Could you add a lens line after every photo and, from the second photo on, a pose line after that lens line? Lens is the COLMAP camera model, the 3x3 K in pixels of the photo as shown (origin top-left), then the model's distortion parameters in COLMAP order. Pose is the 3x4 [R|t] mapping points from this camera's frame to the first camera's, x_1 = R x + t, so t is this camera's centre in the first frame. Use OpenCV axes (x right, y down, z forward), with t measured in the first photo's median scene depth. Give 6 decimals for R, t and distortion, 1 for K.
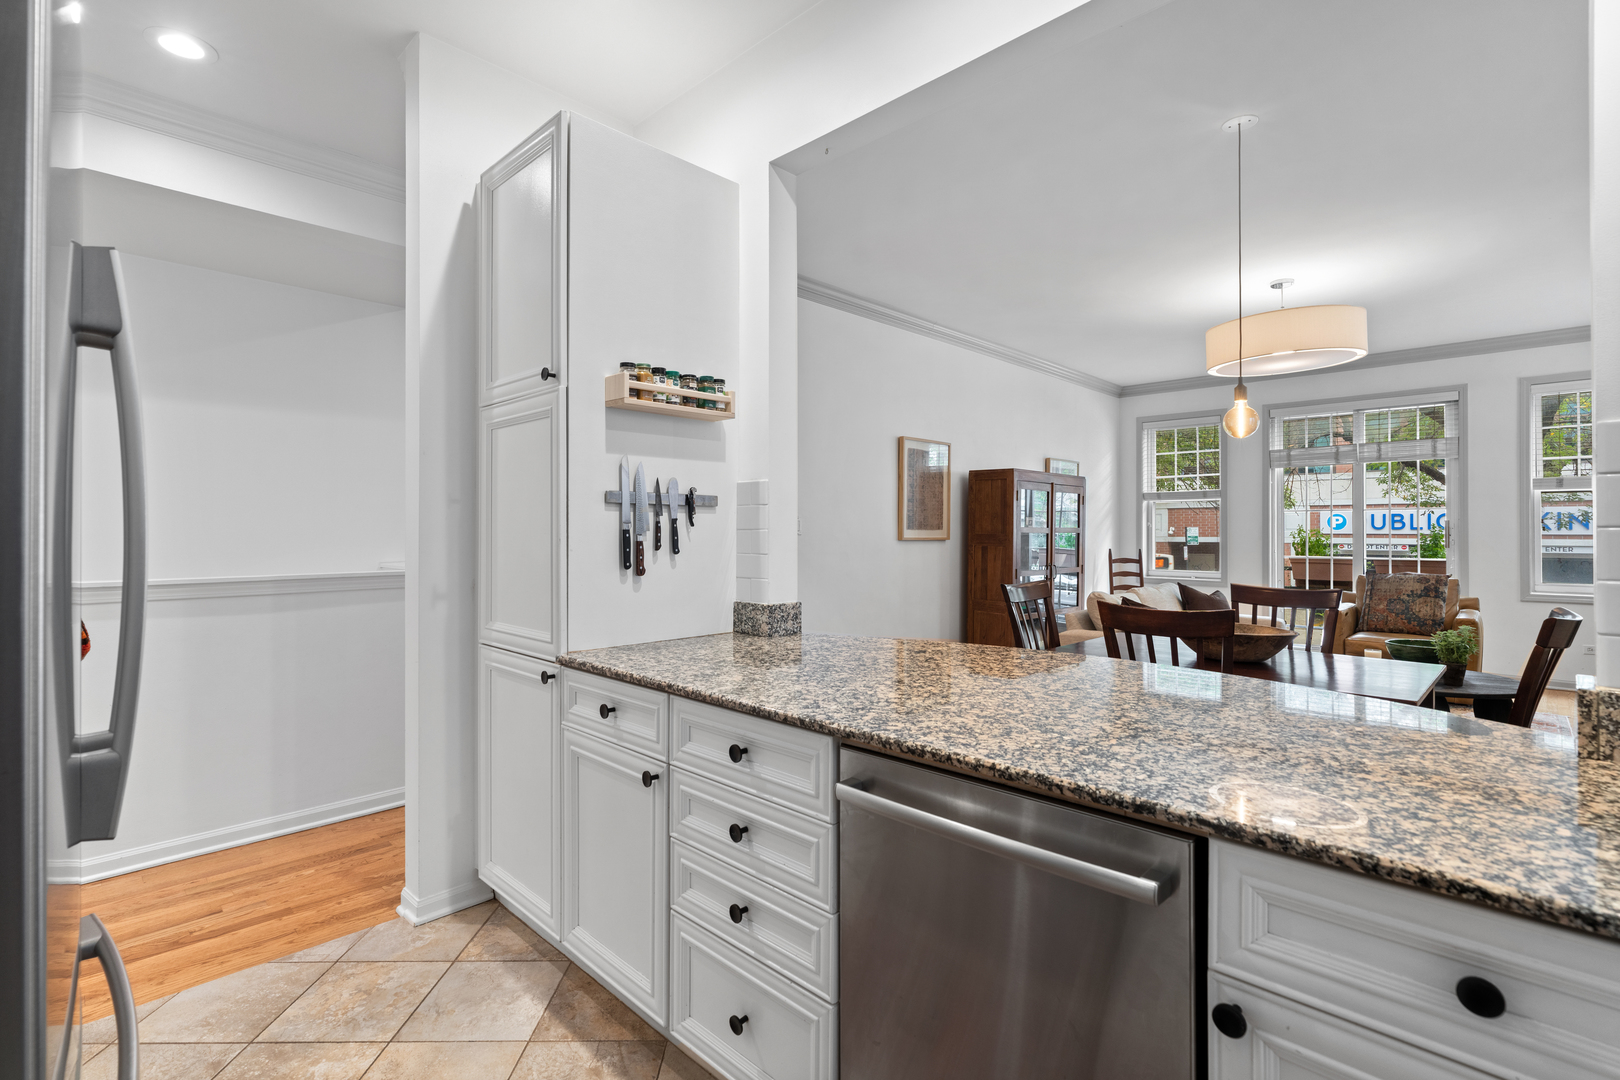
lens RADIAL K [[754.5, 0, 804.3], [0, 754.5, 540.2], [0, 0, 1]] dist [-0.005593, -0.002011]
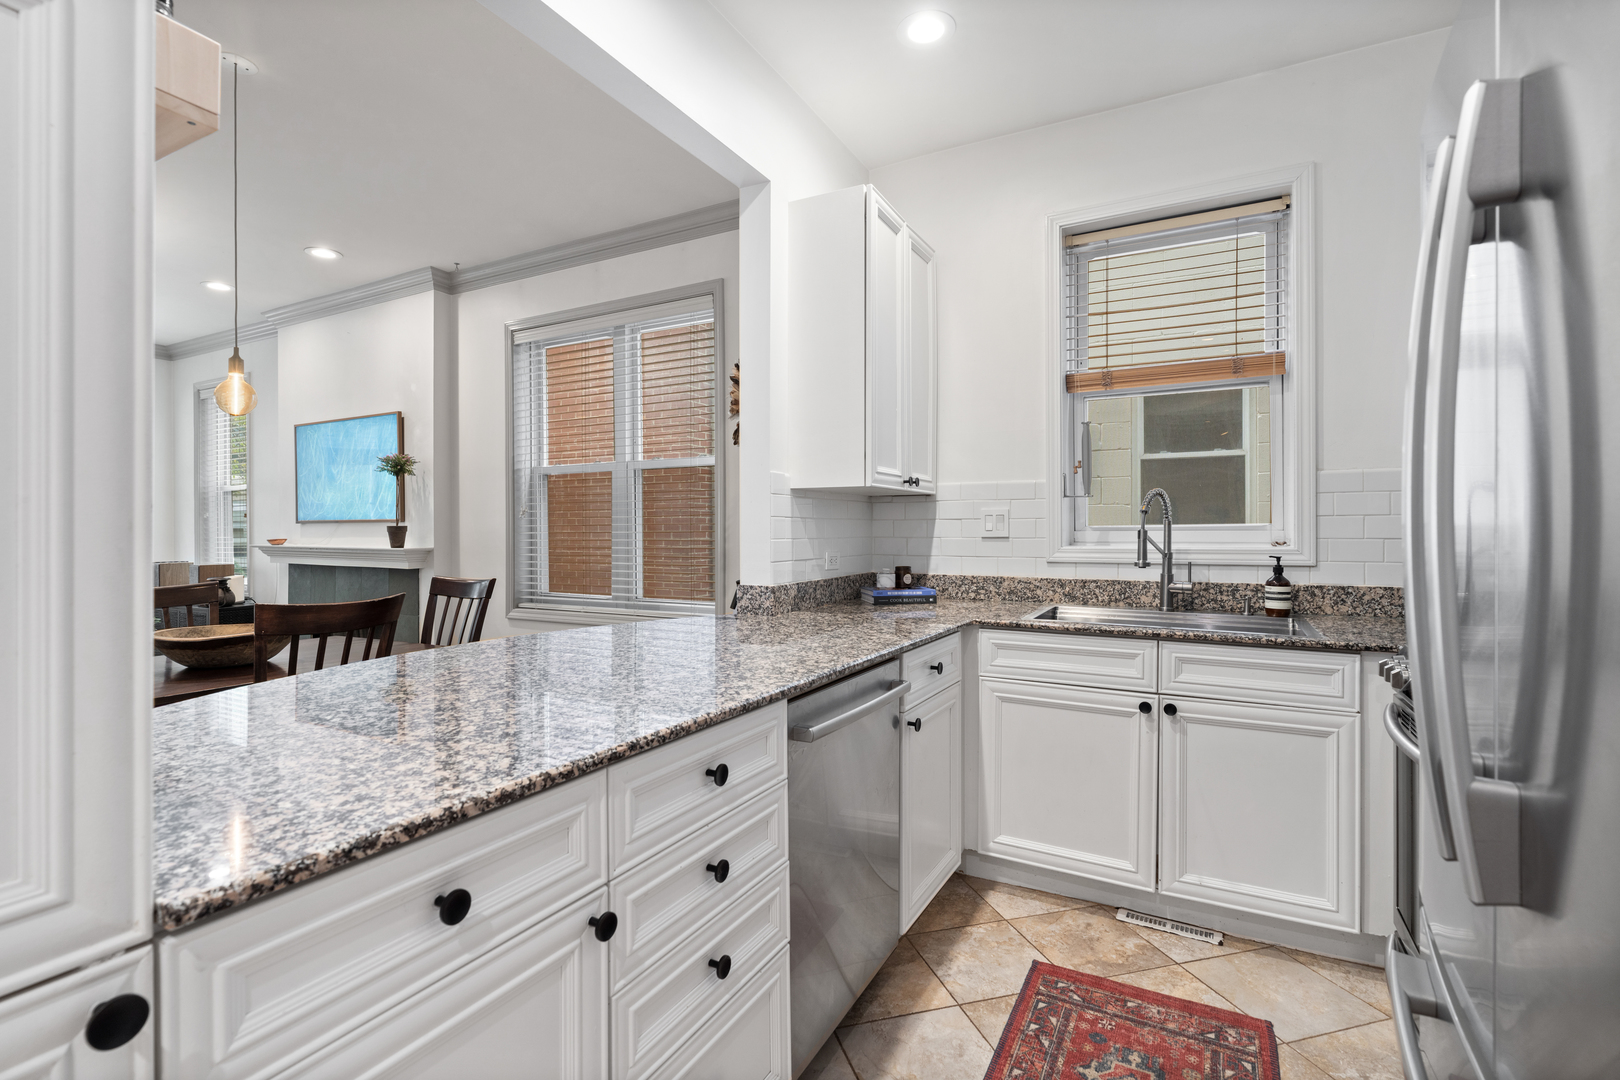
lens RADIAL K [[754.5, 0, 811.5], [0, 754.5, 530.2], [0, 0, 1]] dist [-0.005593, -0.002011]
pose [[-0.283499, 0.001623, 0.958971, -0.241099], [0.014662, 0.999889, 0.002643, 0.003135], [-0.958860, 0.014809, -0.283491, 0.297620]]
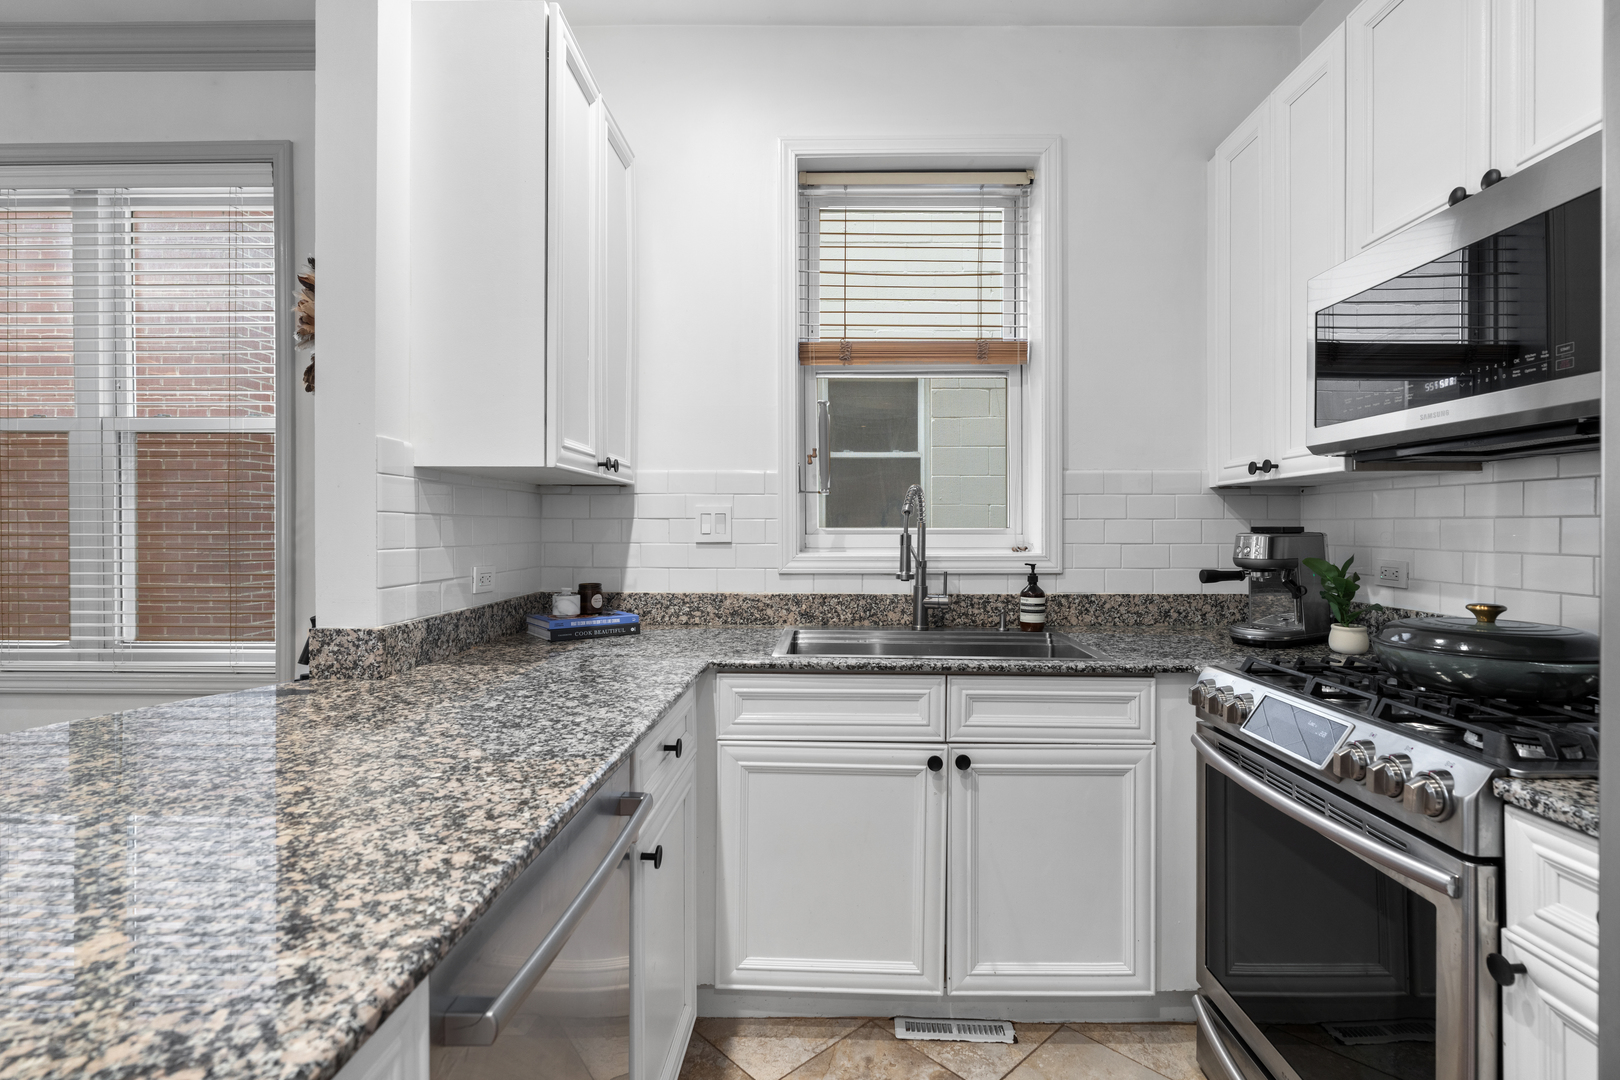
lens RADIAL K [[754.5, 0, 824.9], [0, 754.5, 533.7], [0, 0, 1]] dist [-0.005593, -0.002011]
pose [[-0.697660, -0.004731, 0.716414, -0.102990], [0.008087, 0.999862, 0.014478, 0.001112], [-0.716384, 0.015895, -0.697525, 0.265358]]
